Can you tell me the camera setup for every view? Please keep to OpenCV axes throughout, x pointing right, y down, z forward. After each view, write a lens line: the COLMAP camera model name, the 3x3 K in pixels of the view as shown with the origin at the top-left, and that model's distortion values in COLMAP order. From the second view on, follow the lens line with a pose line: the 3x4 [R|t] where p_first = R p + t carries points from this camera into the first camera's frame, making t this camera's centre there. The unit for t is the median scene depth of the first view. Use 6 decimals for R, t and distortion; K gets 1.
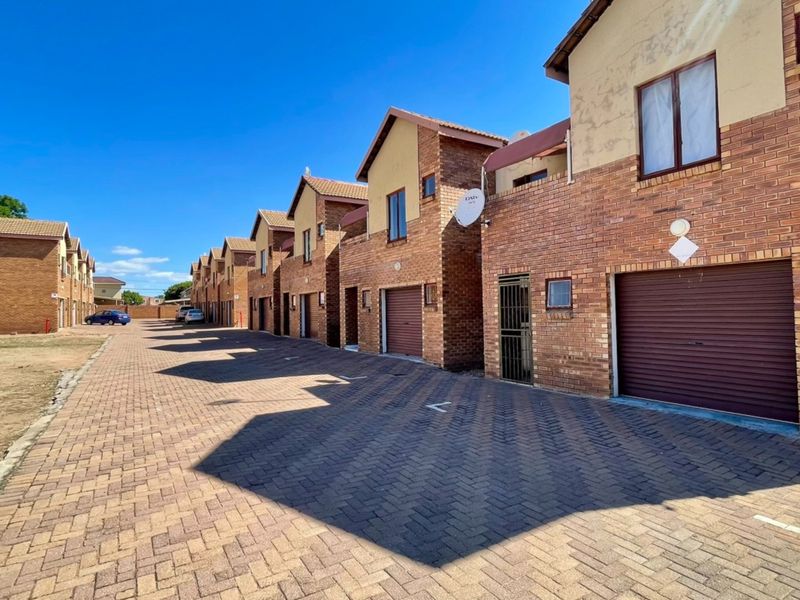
lens RADIAL K [[433.2, 0, 402.5], [0, 433.2, 298.5], [0, 0, 1]] dist [-0.002154, -0.001508]
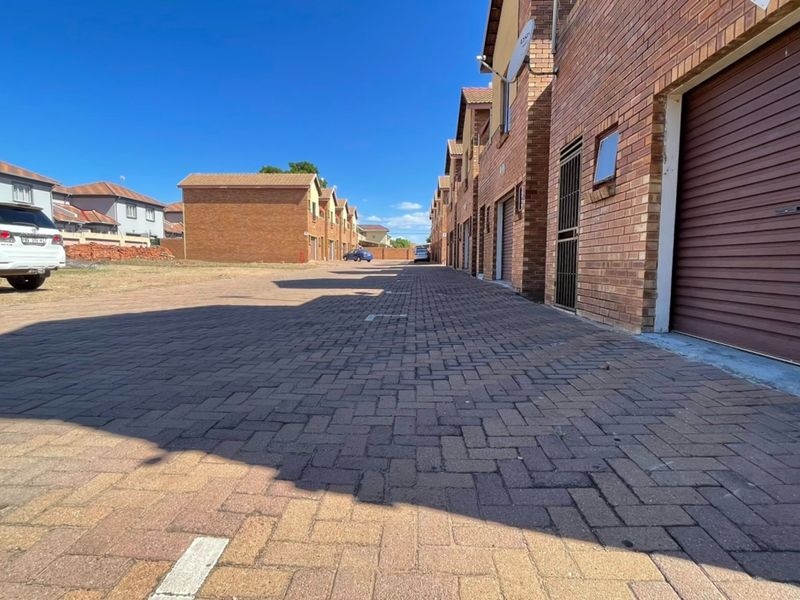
lens RADIAL K [[433.2, 0, 400.4], [0, 433.2, 300.3], [0, 0, 1]] dist [-0.002154, -0.001508]
pose [[0.826087, 0.071982, -0.558927, 0.345660], [-0.005102, 0.992723, 0.120309, 0.081842], [0.563520, -0.096534, 0.820443, 0.250194]]
